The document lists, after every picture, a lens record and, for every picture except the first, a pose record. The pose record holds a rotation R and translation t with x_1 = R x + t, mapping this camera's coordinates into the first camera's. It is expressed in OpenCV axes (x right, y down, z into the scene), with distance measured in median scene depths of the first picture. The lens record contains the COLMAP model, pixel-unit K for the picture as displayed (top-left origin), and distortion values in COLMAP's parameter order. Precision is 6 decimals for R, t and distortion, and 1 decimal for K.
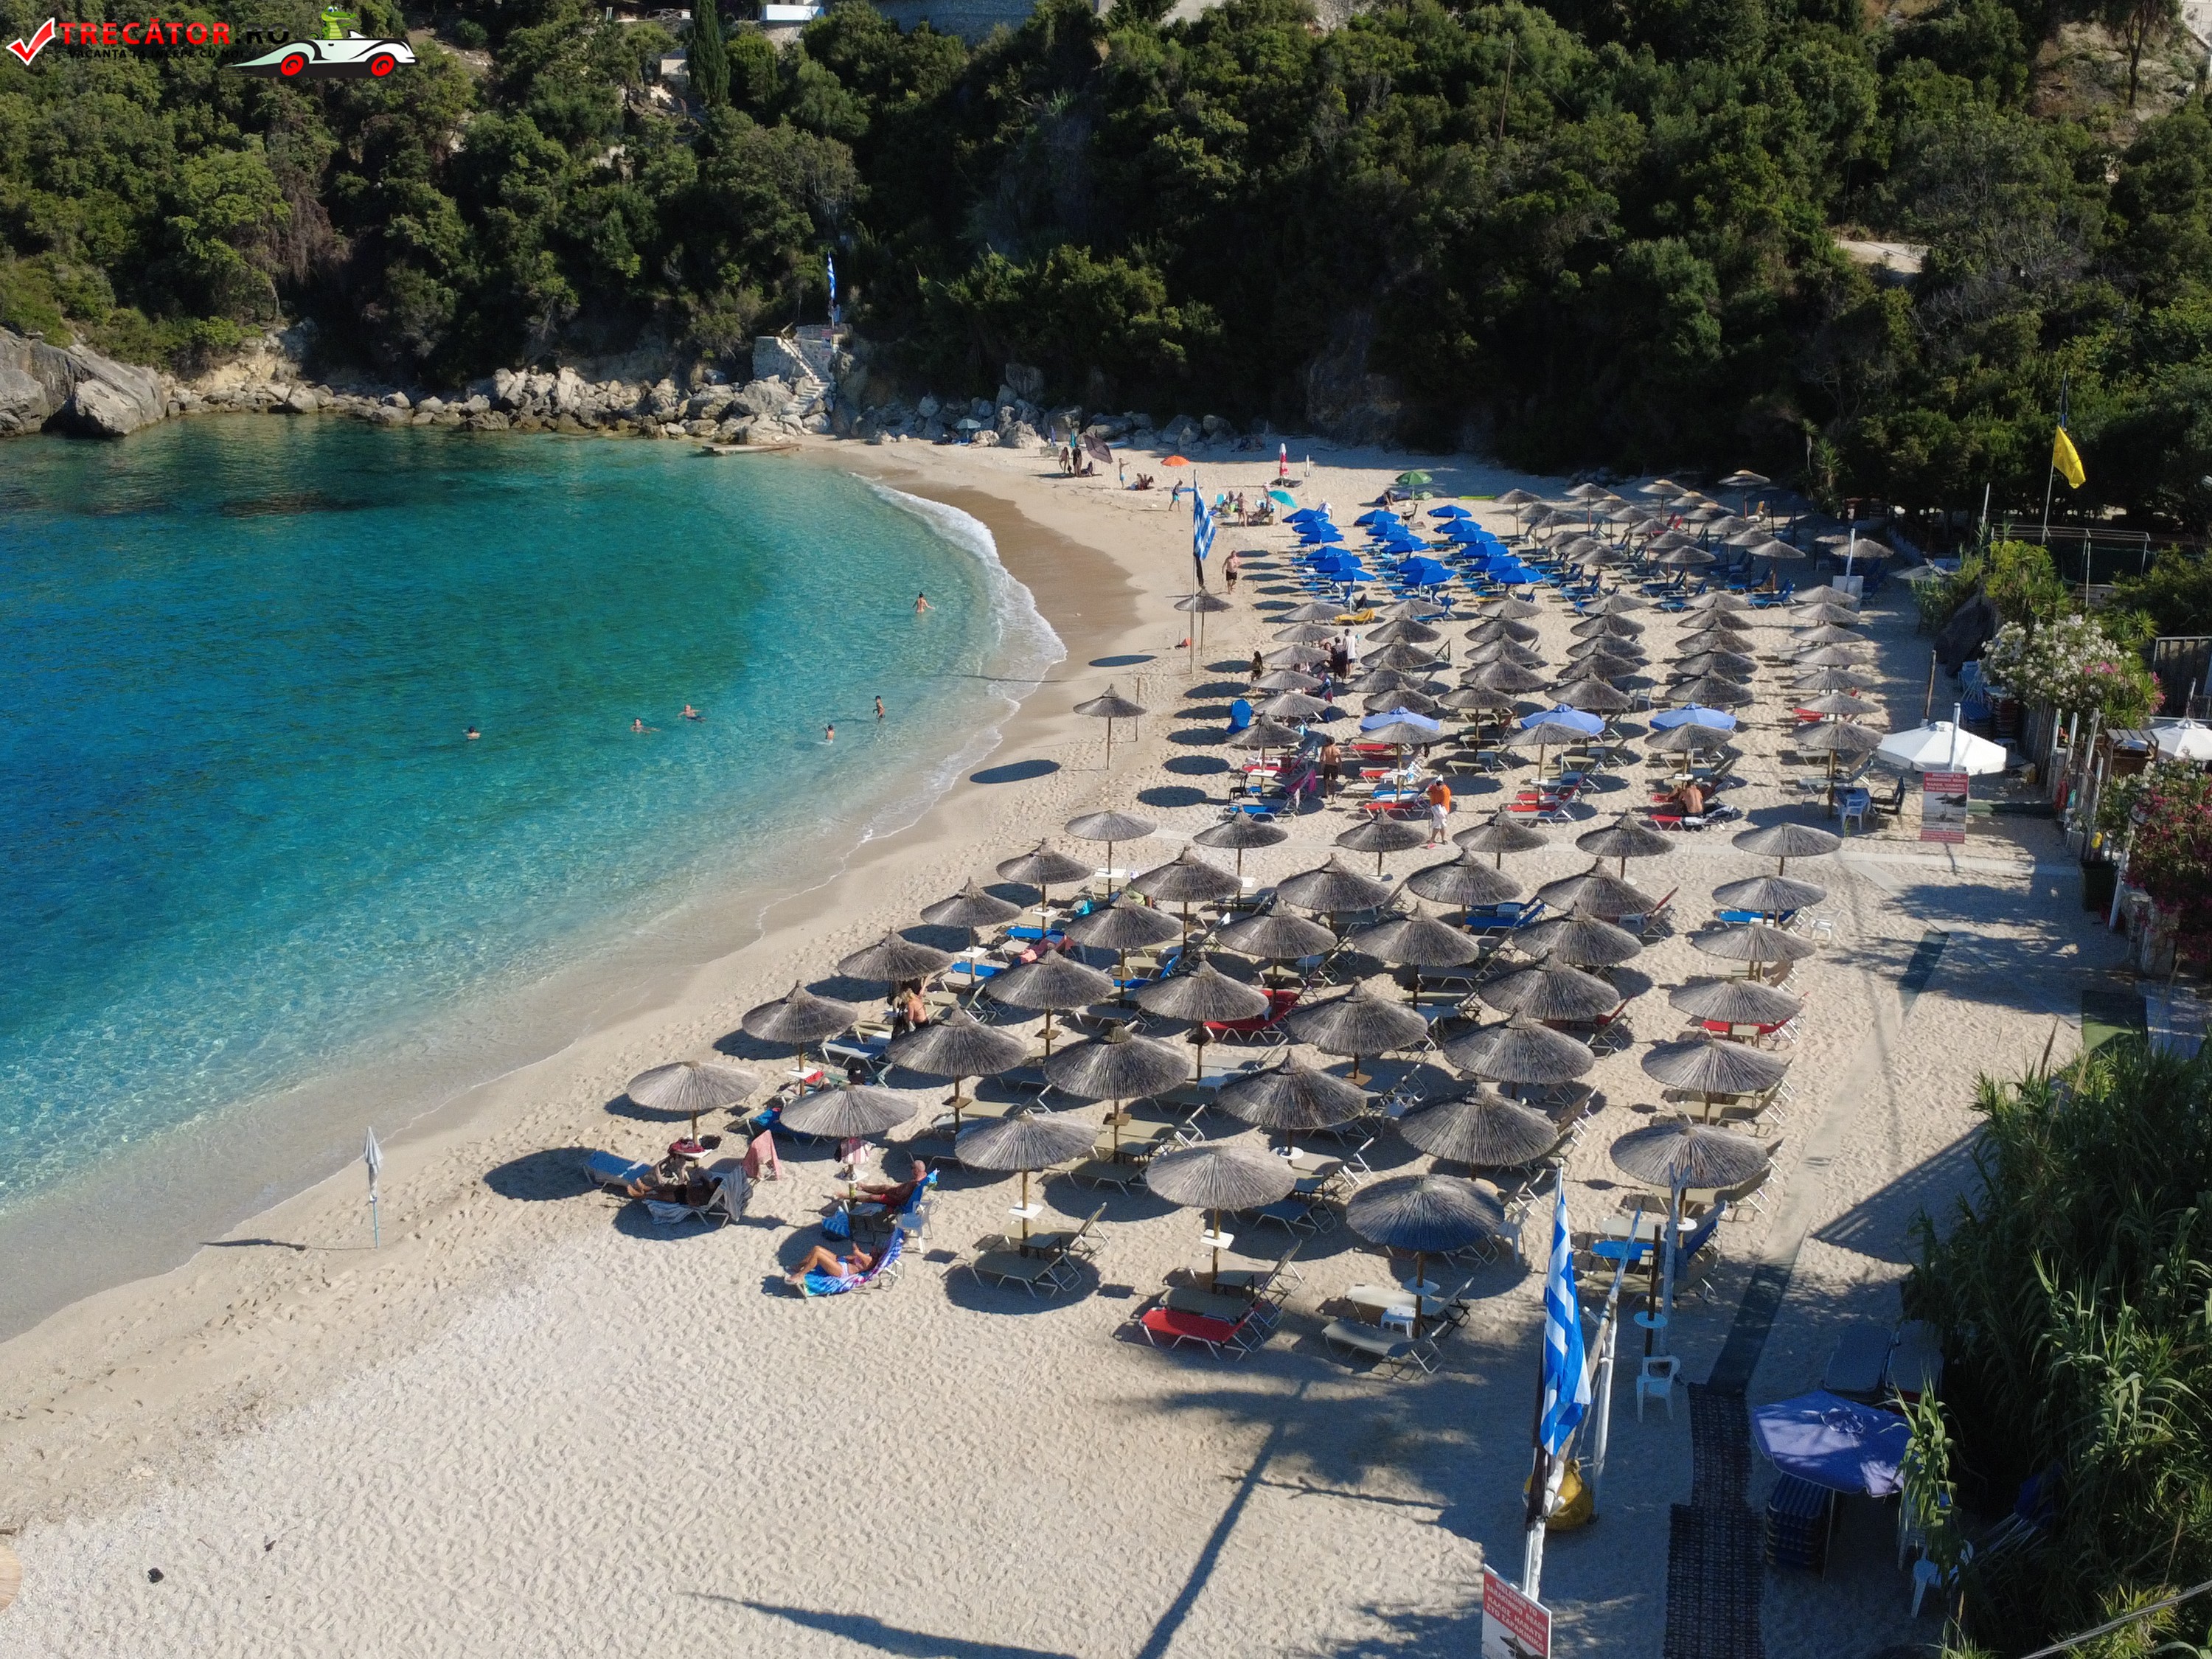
lens RADIAL K [[2184.9, 0, 1074.0], [0, 2184.9, 826.3], [0, 0, 1]] dist [-0.004478, 0.000000]
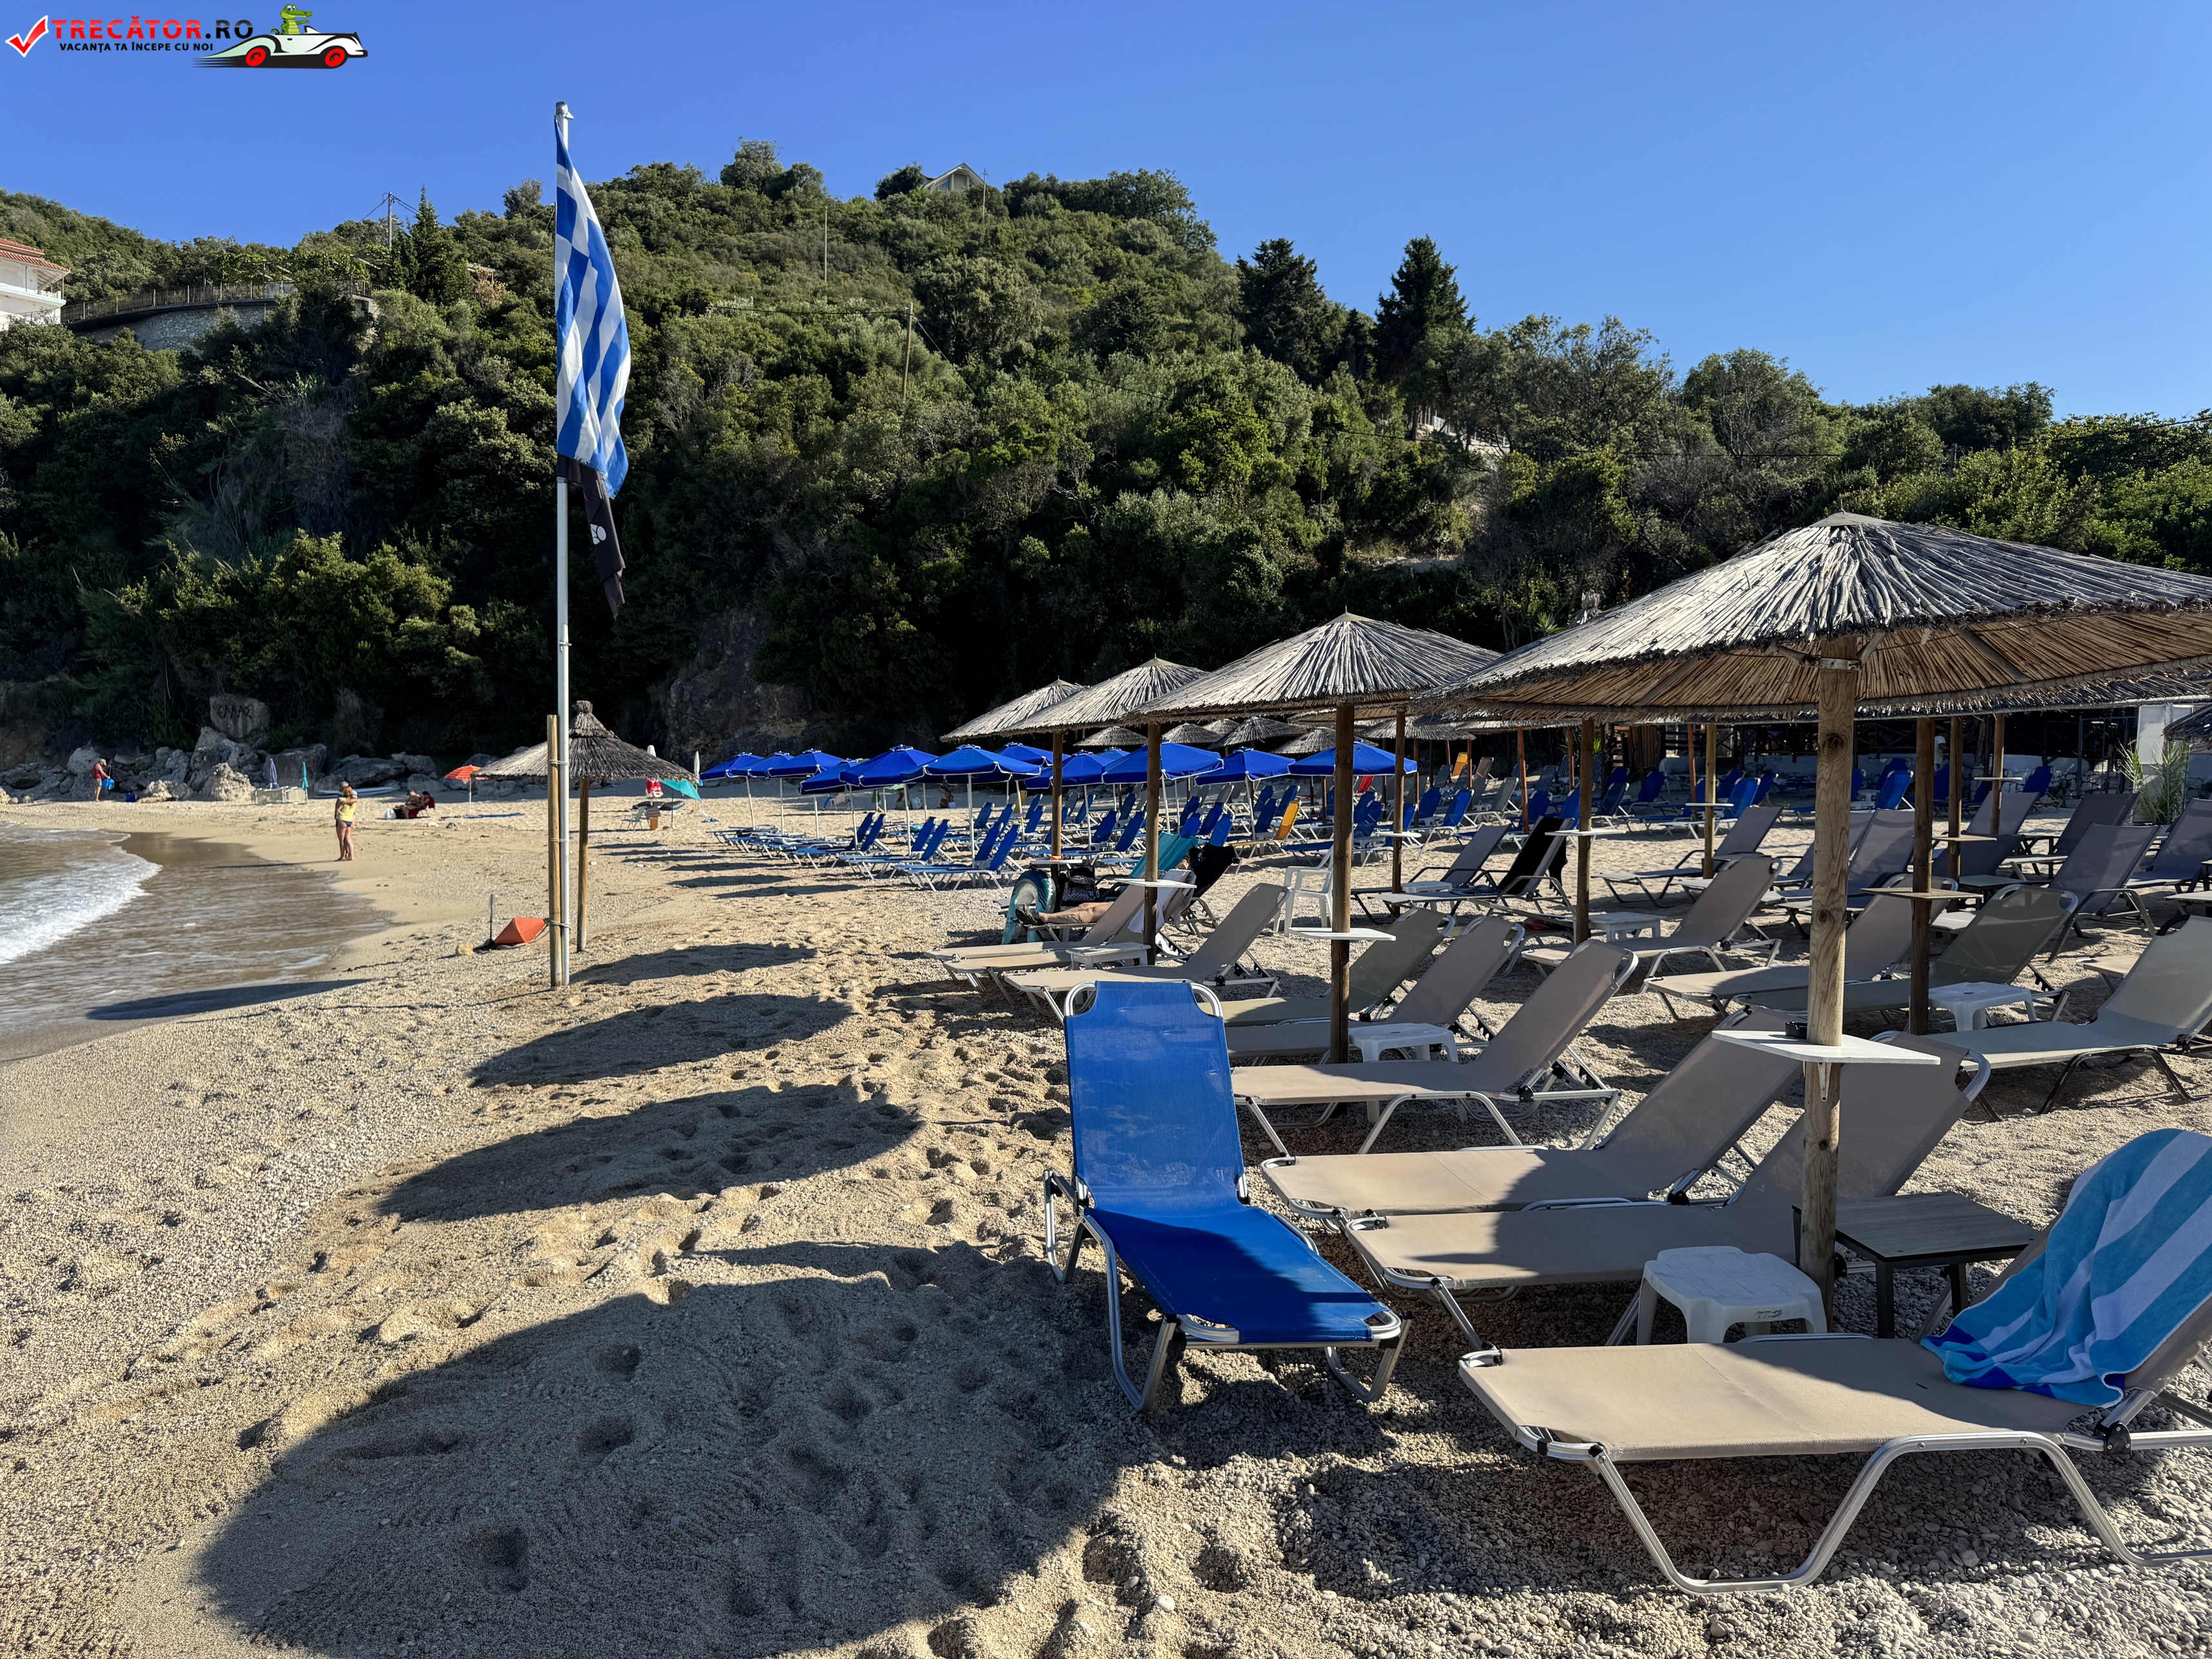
lens RADIAL K [[1572.8, 0, 1134.4], [0, 1572.8, 832.2], [0, 0, 1]] dist [0.038691, -0.052843]
pose [[0.905181, 0.000696, 0.425026, 0.019796], [0.105379, 0.968408, -0.226013, -0.020666], [-0.411755, 0.249371, 0.876511, 0.401223]]
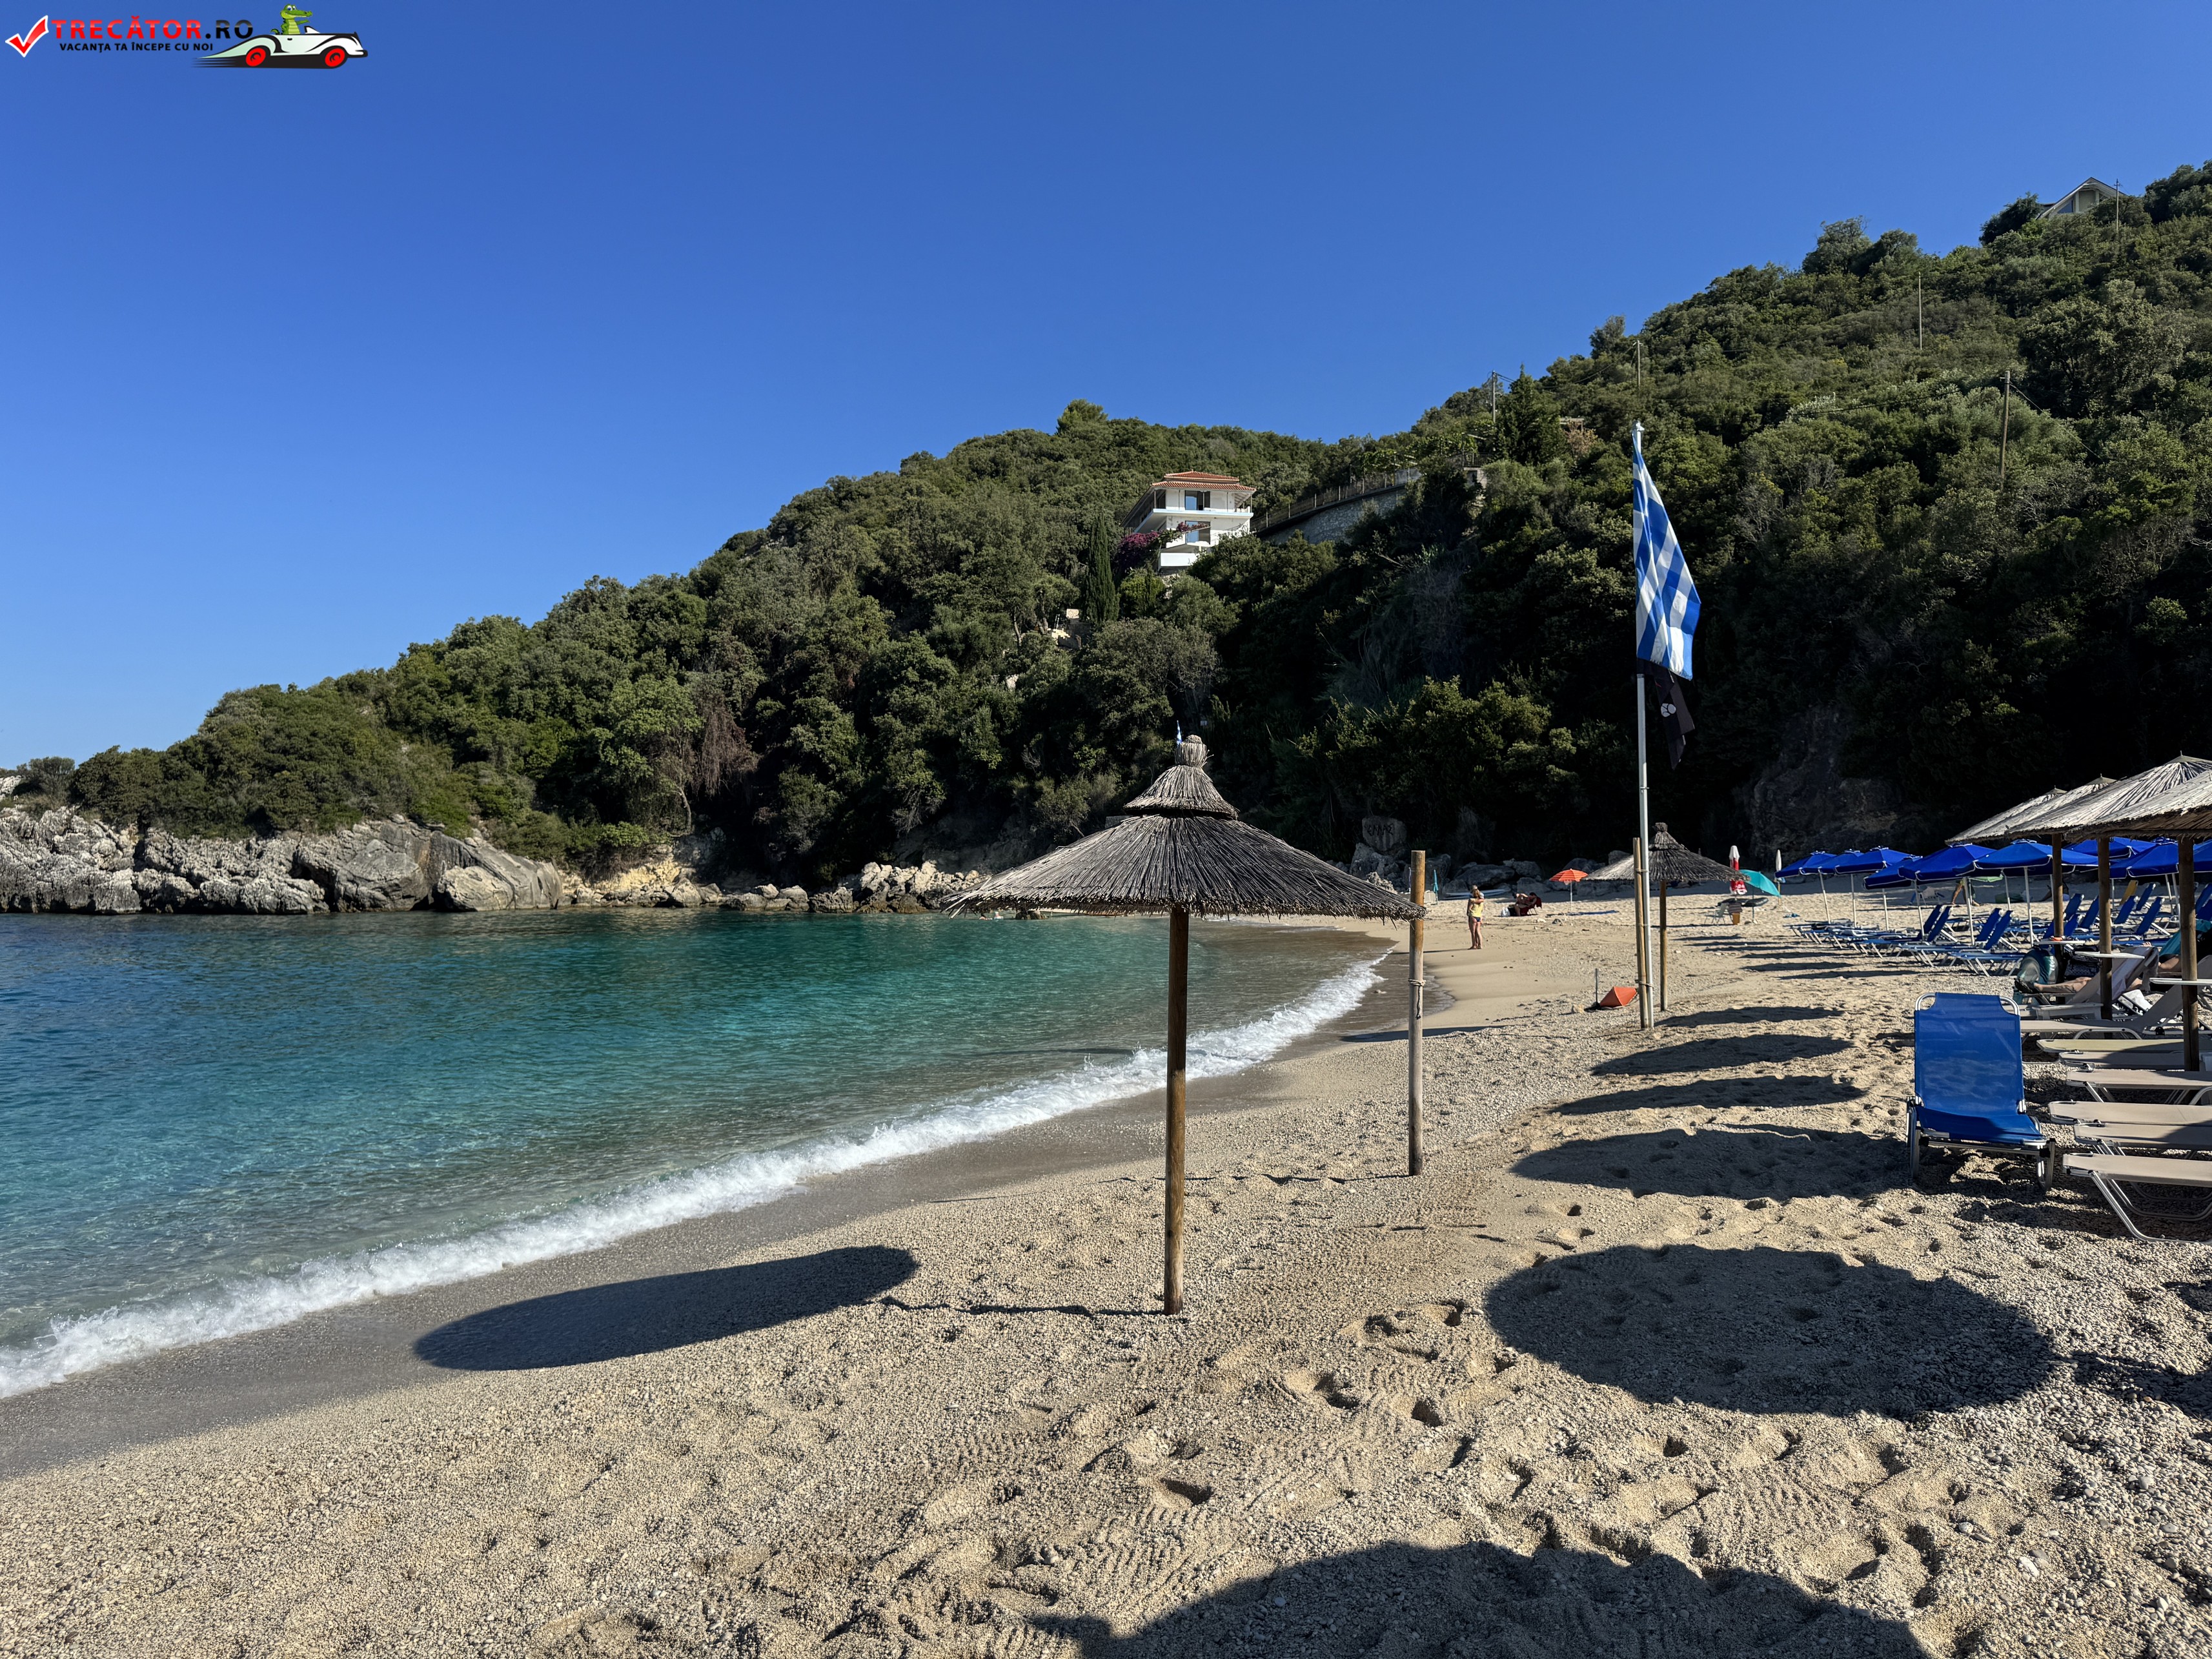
lens RADIAL K [[1572.8, 0, 1081.6], [0, 1572.8, 868.0], [0, 0, 1]] dist [0.038691, -0.052843]
pose [[0.967594, -0.011859, -0.252233, 0.016538], [-0.061262, 0.958029, -0.280049, -0.009665], [0.244968, 0.286426, 0.926256, 0.361883]]
